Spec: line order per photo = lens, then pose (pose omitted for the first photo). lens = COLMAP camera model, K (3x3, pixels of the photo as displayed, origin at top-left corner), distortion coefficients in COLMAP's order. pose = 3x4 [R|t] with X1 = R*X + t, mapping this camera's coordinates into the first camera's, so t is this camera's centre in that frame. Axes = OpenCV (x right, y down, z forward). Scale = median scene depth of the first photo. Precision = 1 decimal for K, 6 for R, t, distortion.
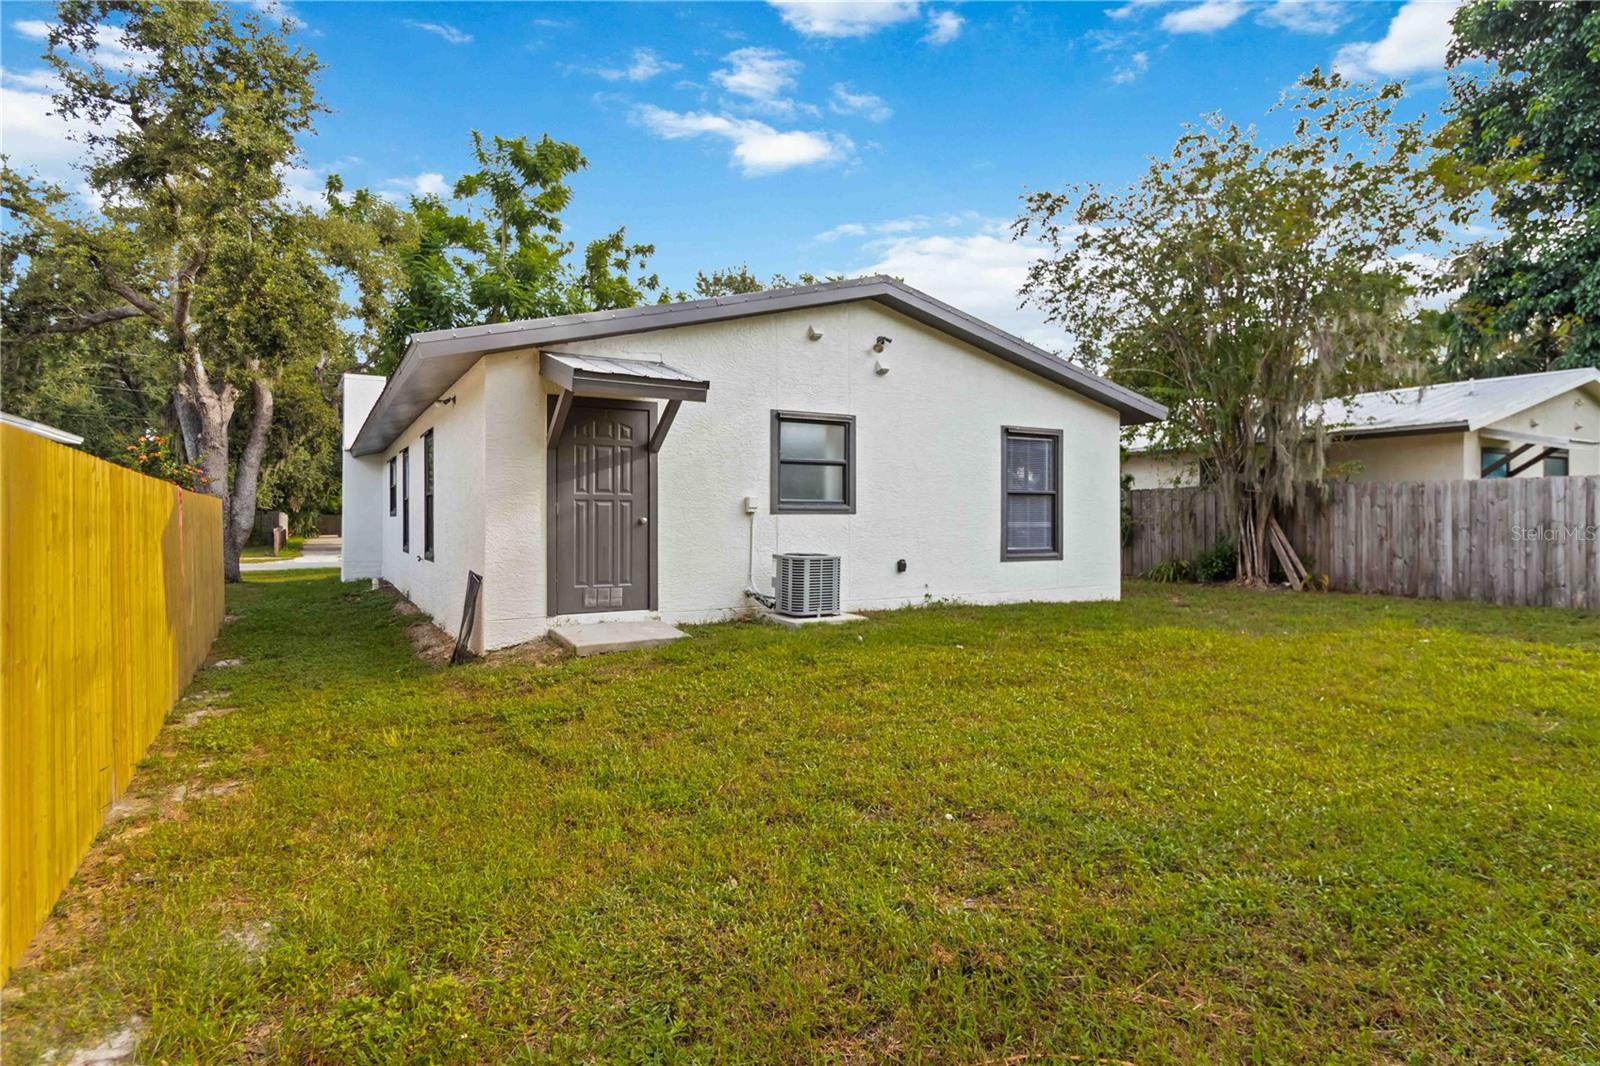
lens RADIAL K [[906.0, 0, 796.5], [0, 906.0, 535.3], [0, 0, 1]] dist [-0.008443, -0.000485]
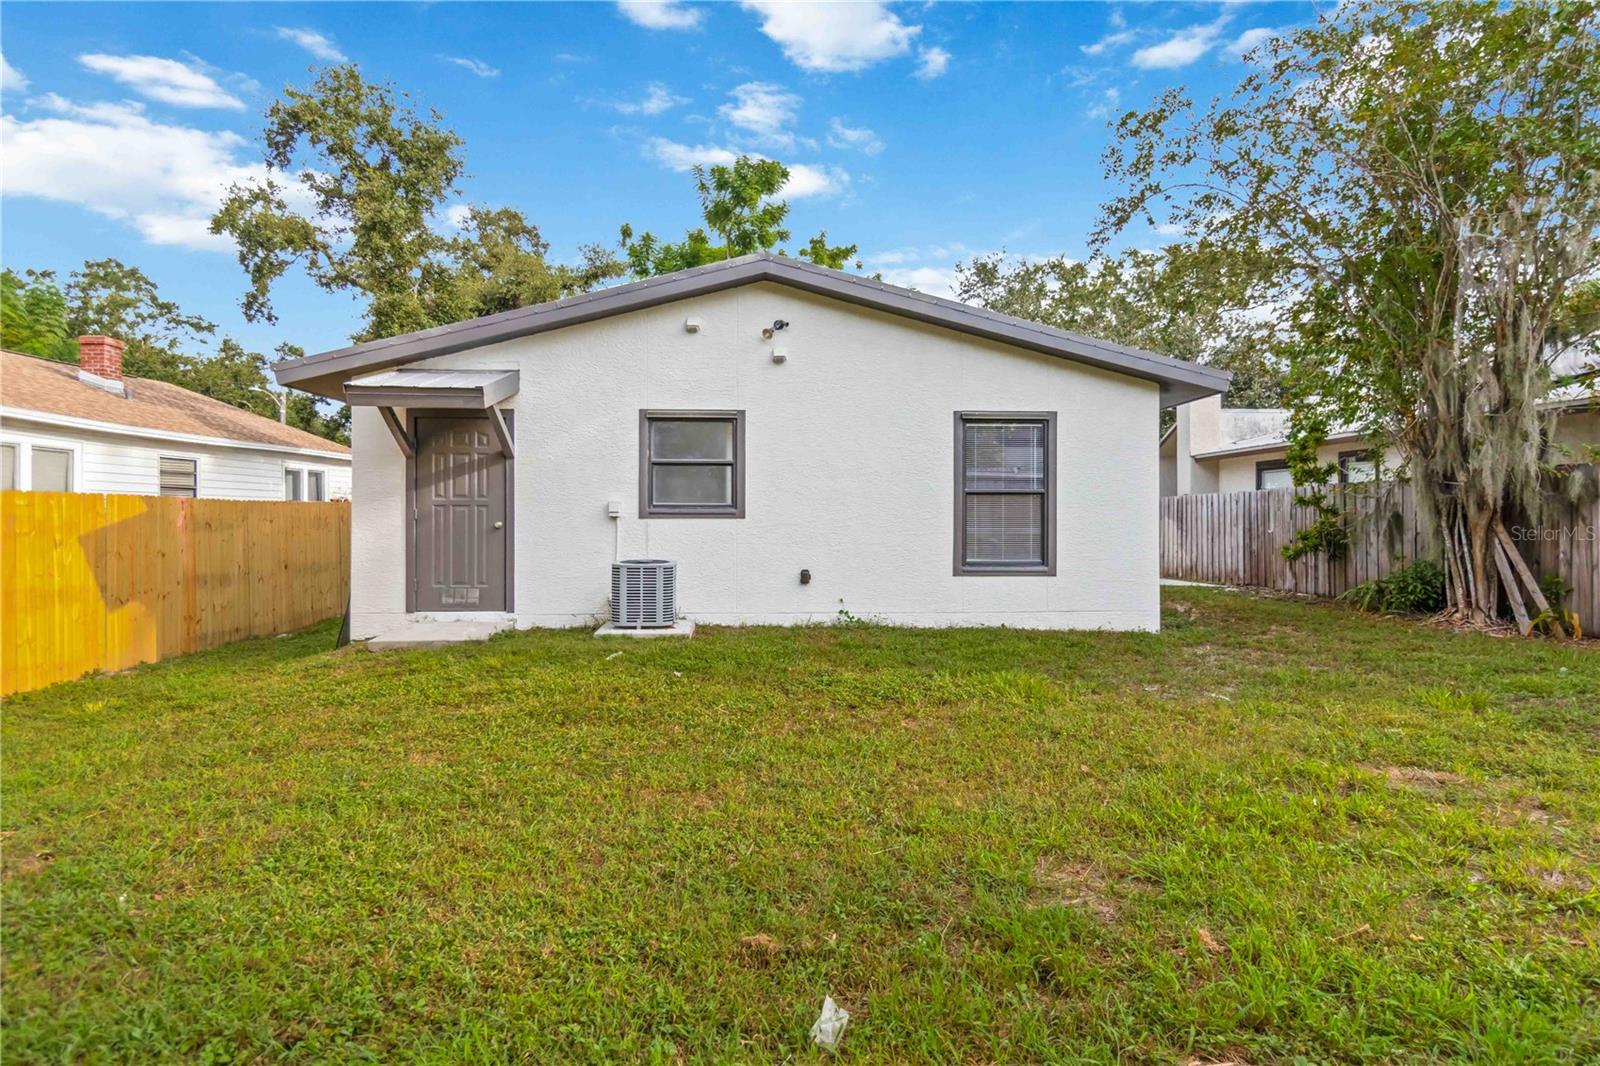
lens RADIAL K [[906.0, 0, 799.7], [0, 906.0, 519.3], [0, 0, 1]] dist [-0.008443, -0.000485]
pose [[0.878002, 0.000973, -0.478656, 0.550165], [-0.010604, 0.999792, -0.017419, -0.007056], [0.478540, 0.020370, 0.877830, 0.226994]]
